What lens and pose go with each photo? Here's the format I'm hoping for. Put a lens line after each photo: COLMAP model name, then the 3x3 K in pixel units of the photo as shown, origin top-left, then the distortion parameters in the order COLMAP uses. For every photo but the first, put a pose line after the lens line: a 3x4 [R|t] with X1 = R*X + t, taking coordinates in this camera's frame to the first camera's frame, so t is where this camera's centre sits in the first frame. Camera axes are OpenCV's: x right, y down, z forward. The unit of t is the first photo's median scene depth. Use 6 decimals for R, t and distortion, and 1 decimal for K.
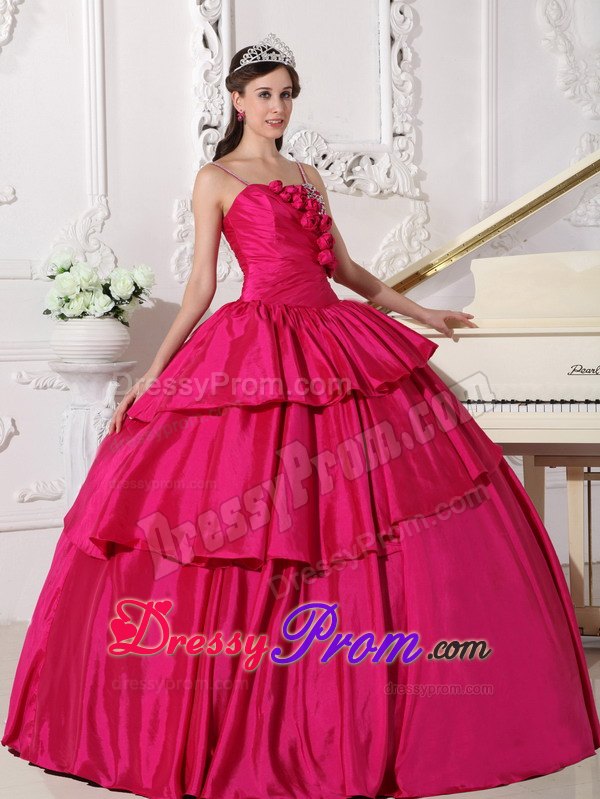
lens RADIAL K [[2313.0, 0, 334.0], [0, 2313.0, 399.1], [0, 0, 1]] dist [0.058693, 0.496240]
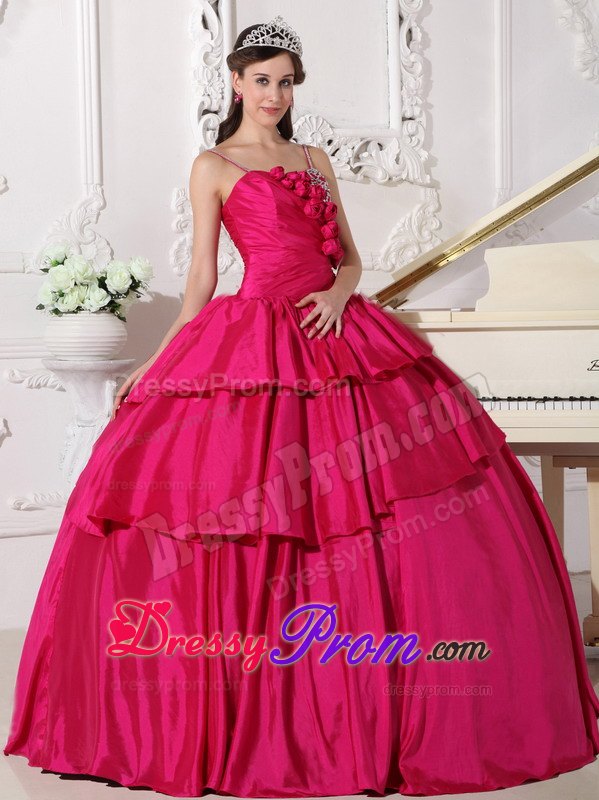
lens RADIAL K [[2403.4, 0, 299.5], [0, 2403.4, 400.0], [0, 0, 1]] dist [0.052793, 0.867485]
pose [[0.999832, -0.004569, -0.017739, 0.000319], [0.004598, 0.999988, 0.001598, -0.000390], [0.017731, -0.001679, 0.999841, 0.010376]]
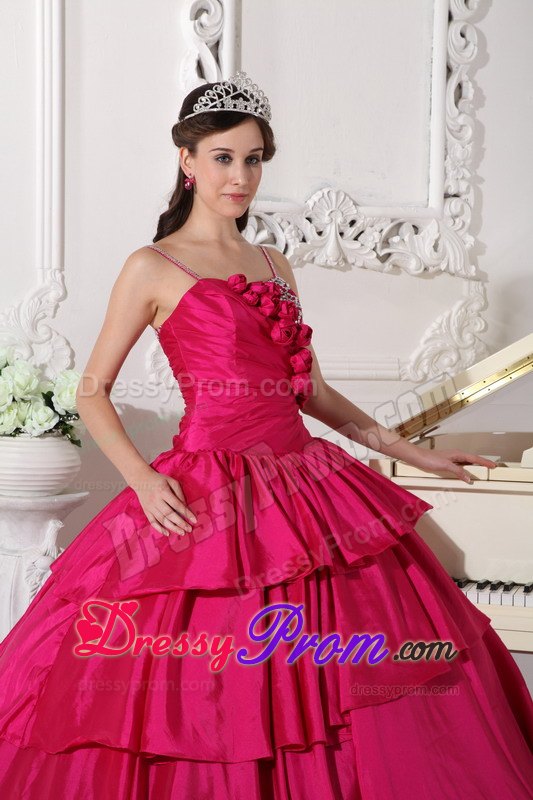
lens RADIAL K [[1874.9, 0, 262.4], [0, 1874.9, 412.2], [0, 0, 1]] dist [0.258996, -0.161003]
pose [[0.995720, 0.038676, -0.083944, 0.022006], [-0.035759, 0.998713, 0.035981, -0.066528], [0.085227, -0.032825, 0.995821, 0.389065]]
